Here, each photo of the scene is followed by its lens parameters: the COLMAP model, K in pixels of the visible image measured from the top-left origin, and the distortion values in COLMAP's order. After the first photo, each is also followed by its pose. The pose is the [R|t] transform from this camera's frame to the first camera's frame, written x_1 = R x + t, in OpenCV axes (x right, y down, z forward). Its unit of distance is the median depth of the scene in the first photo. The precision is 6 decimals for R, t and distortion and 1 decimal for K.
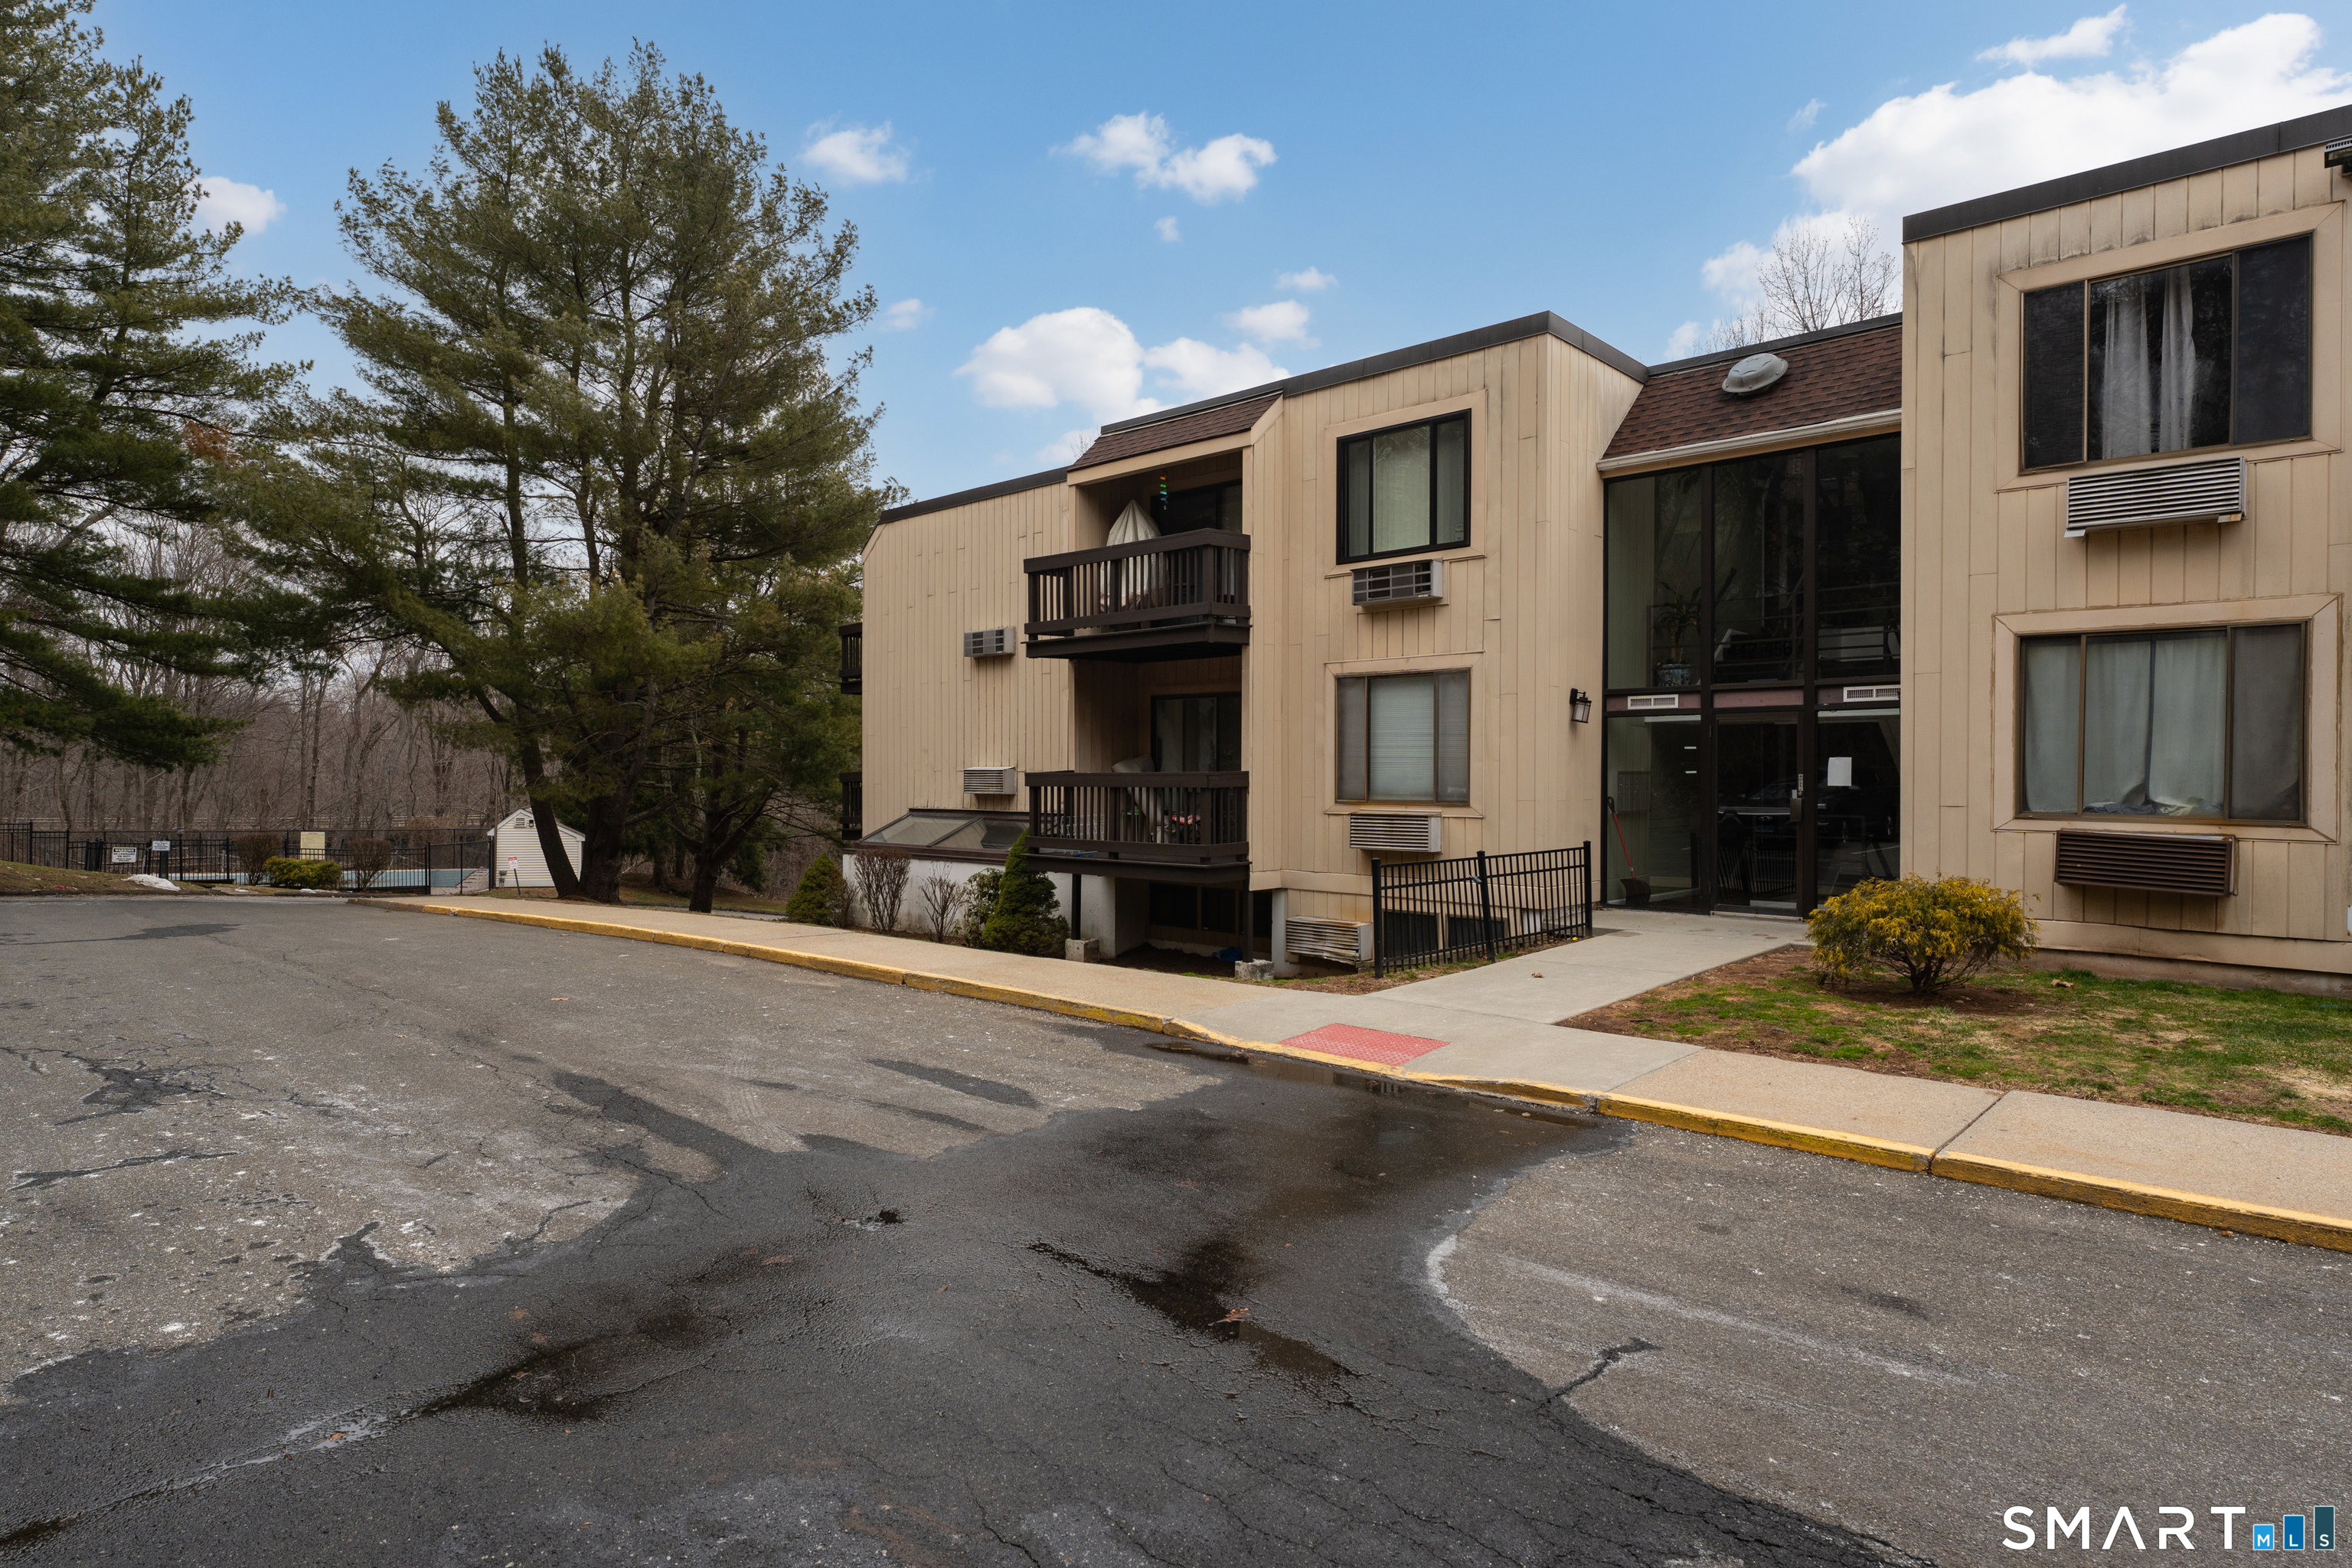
lens RADIAL K [[1332.1, 0, 1188.9], [0, 1332.1, 786.0], [0, 0, 1]] dist [0.001597, -0.000487]
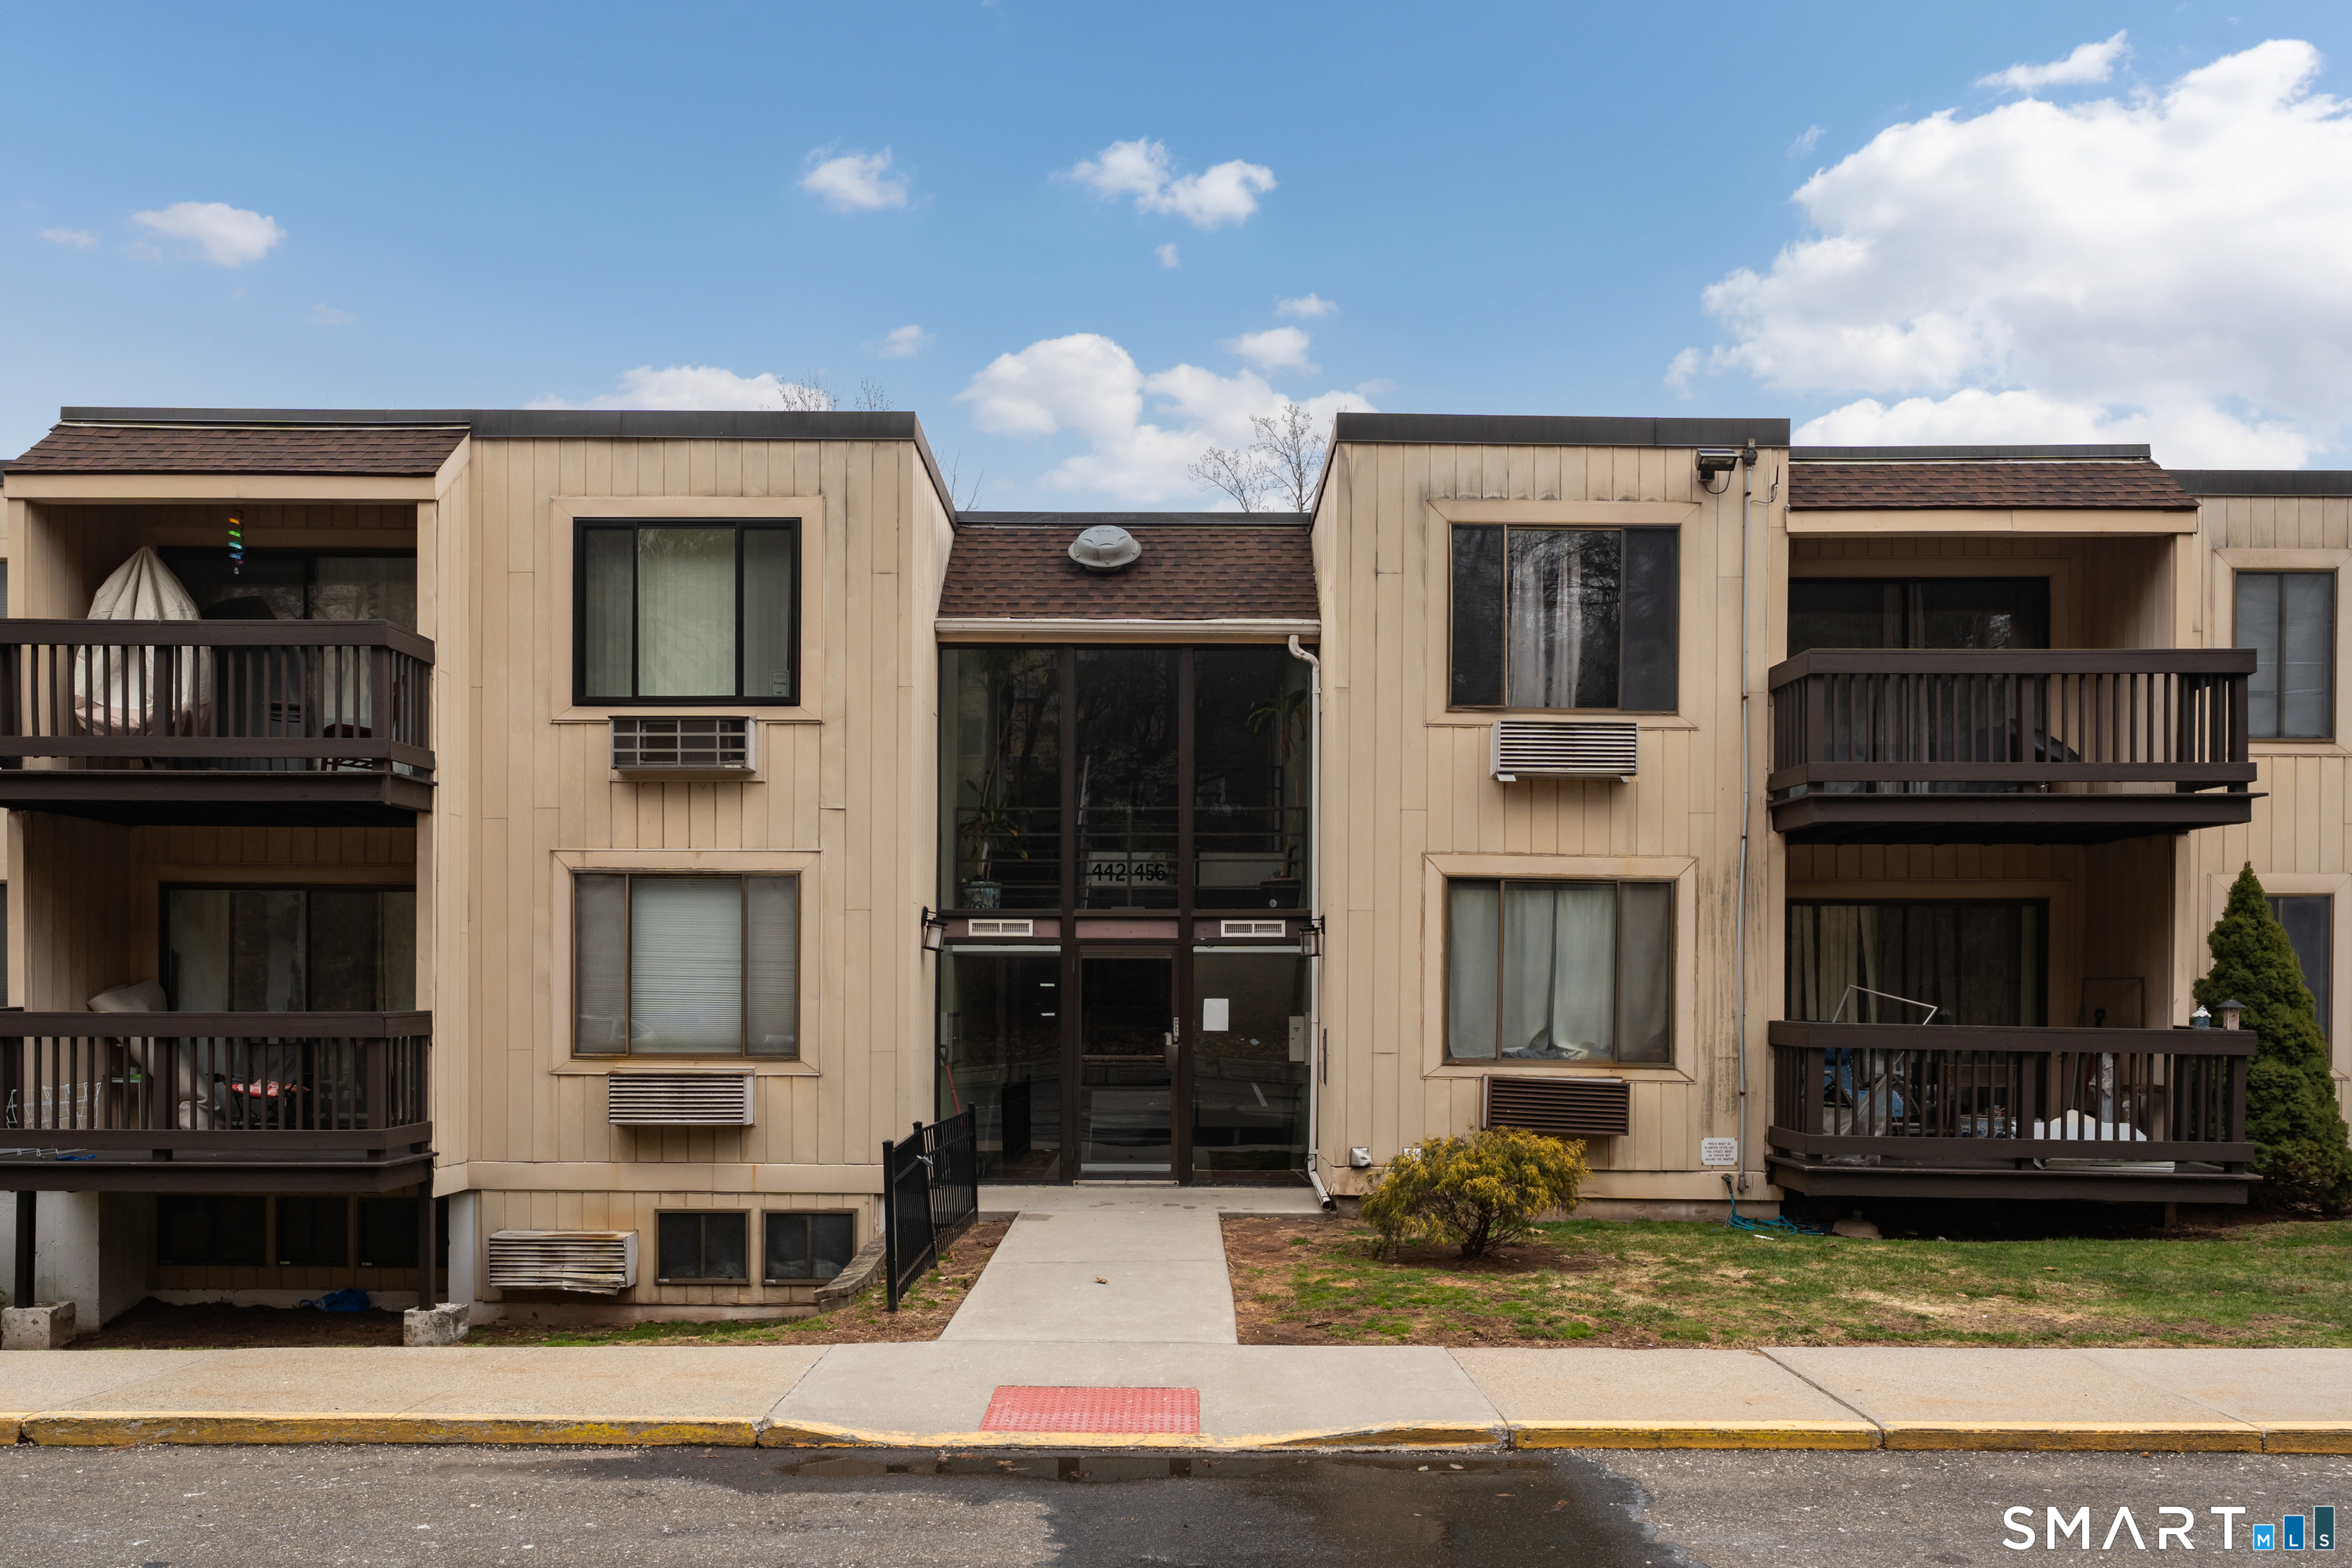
lens RADIAL K [[1616.7, 0, 1181.3], [0, 1616.7, 1030.0], [0, 0, 1]] dist [0.003393, -0.004320]
pose [[0.728942, -0.005753, 0.684551, -0.246138], [0.002067, 0.999979, 0.006203, -0.006604], [-0.684572, -0.003107, 0.728938, 0.206910]]
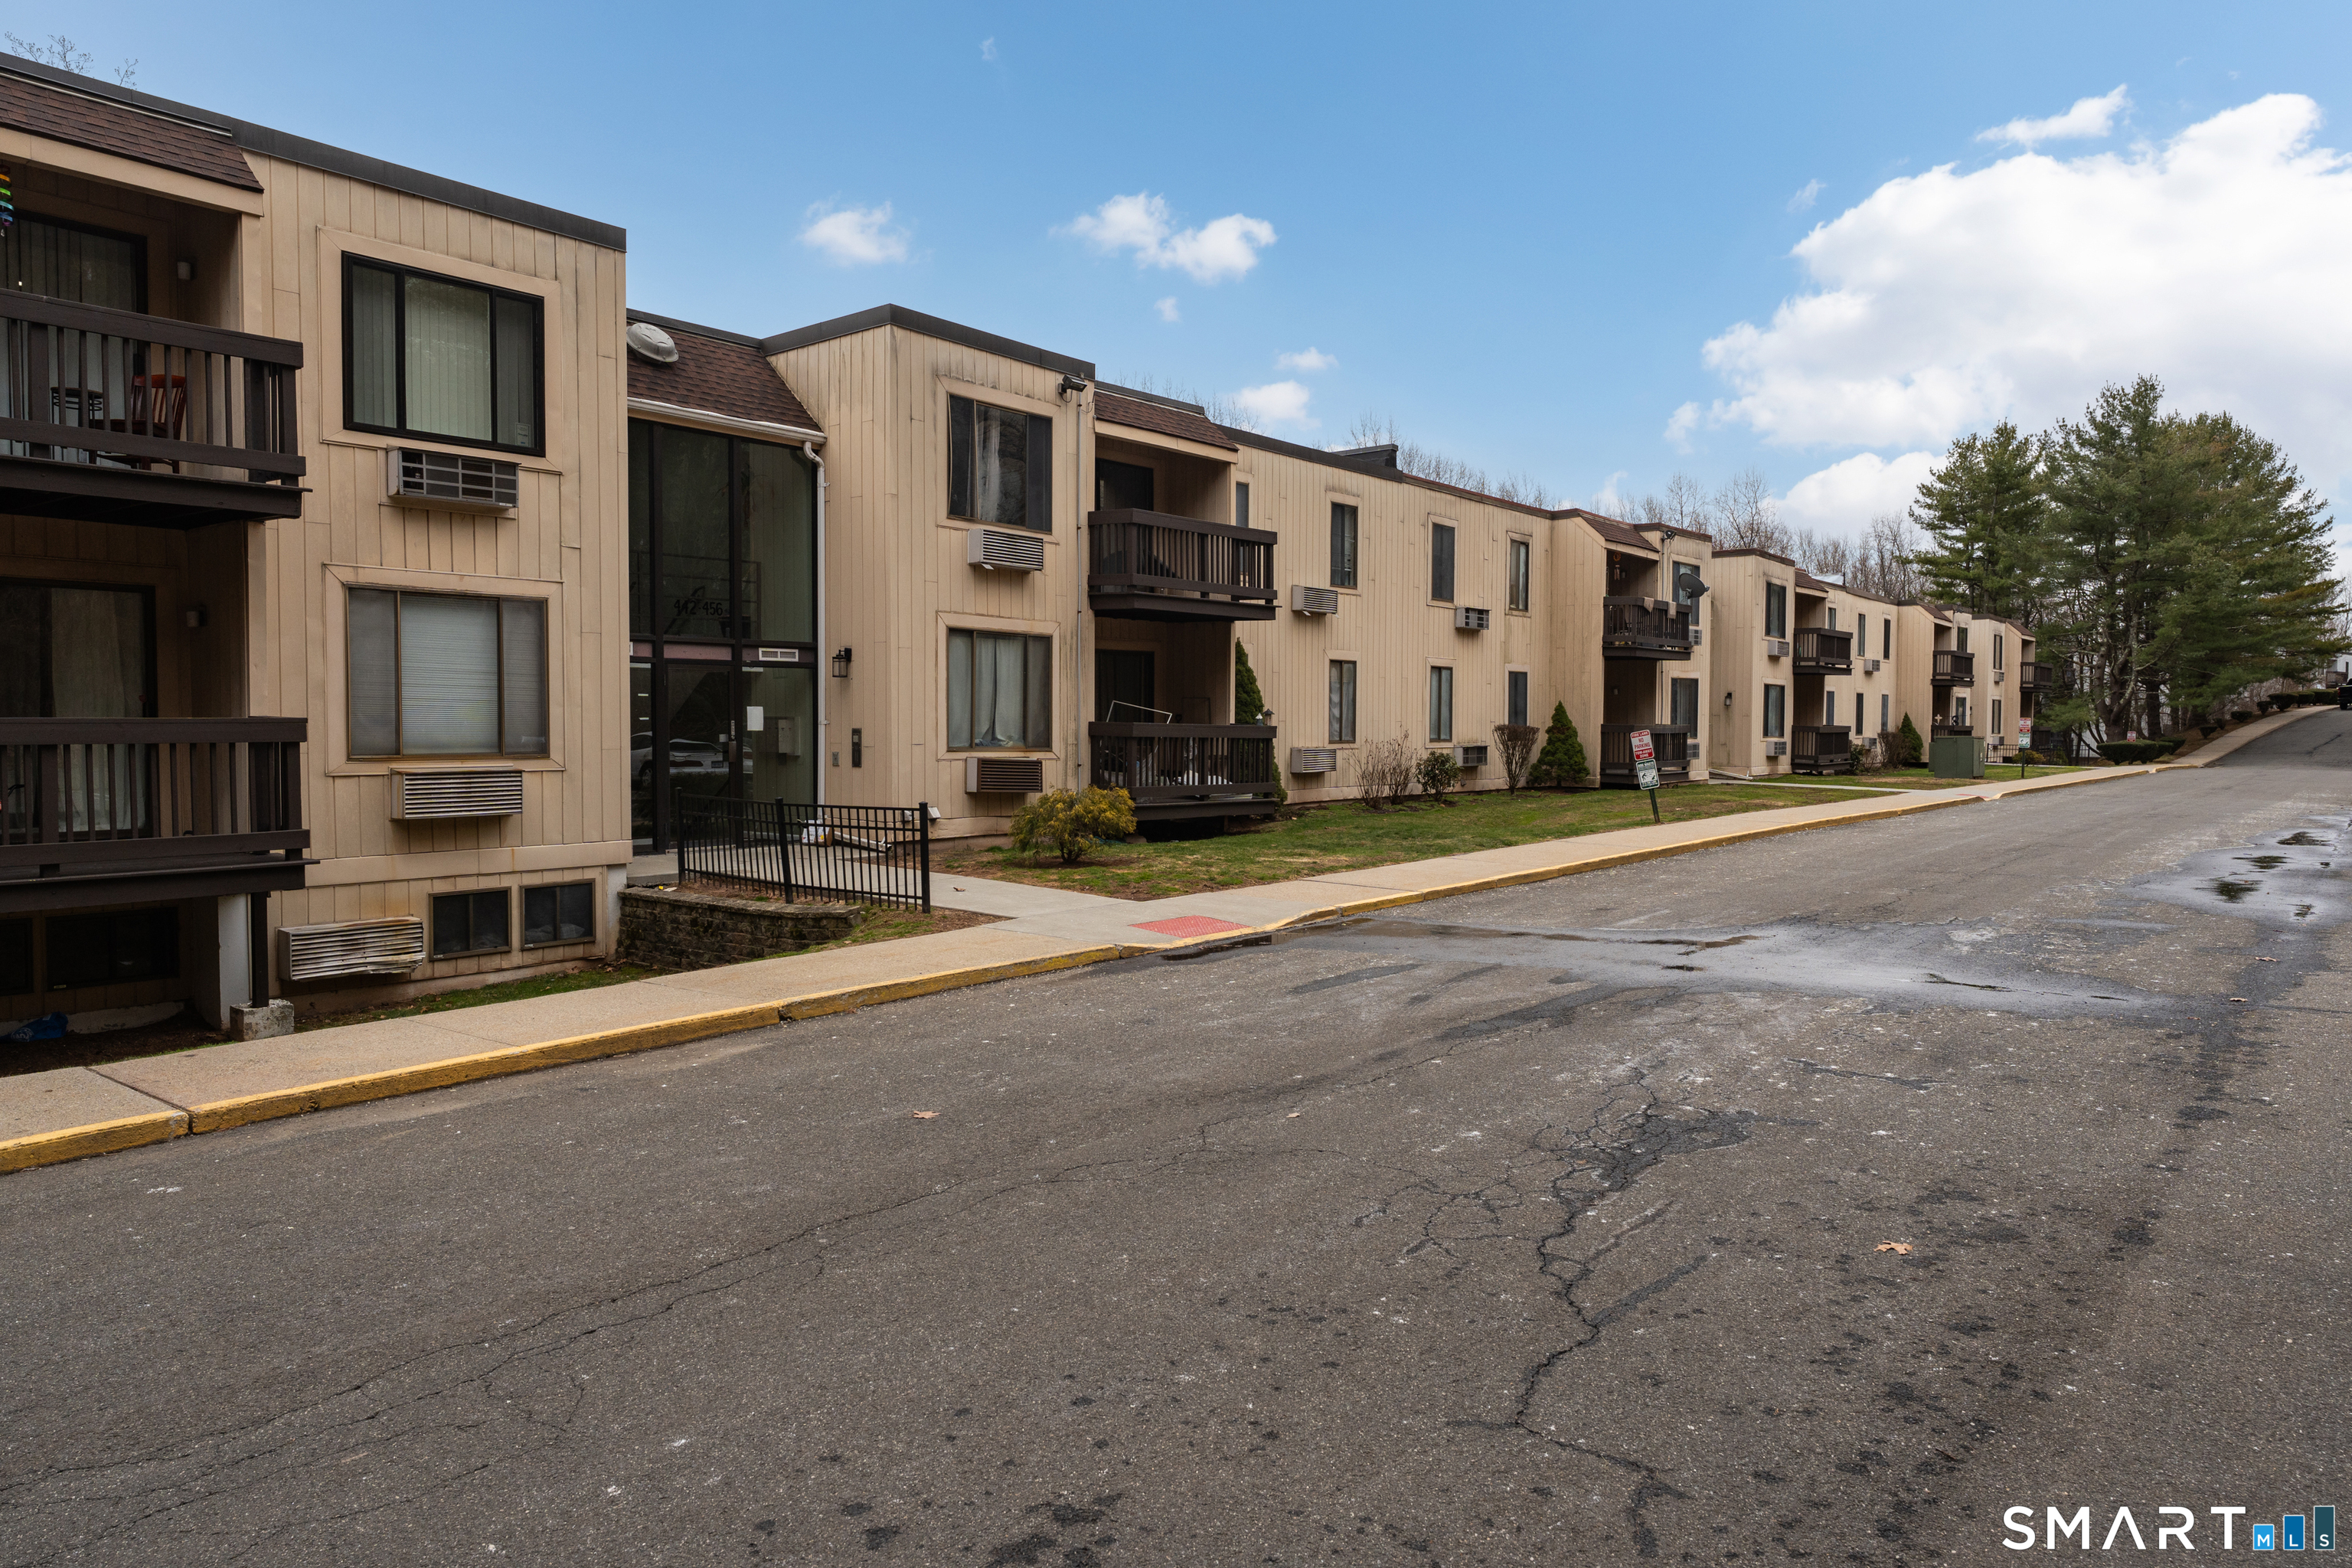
lens RADIAL K [[1484.4, 0, 1131.0], [0, 1484.4, 779.1], [0, 0, 1]] dist [0.000191, -0.000820]
pose [[-0.058668, -0.041311, 0.997422, -0.782450], [0.005094, 0.999118, 0.041681, -0.009322], [-0.998265, 0.007527, -0.058406, 0.677816]]
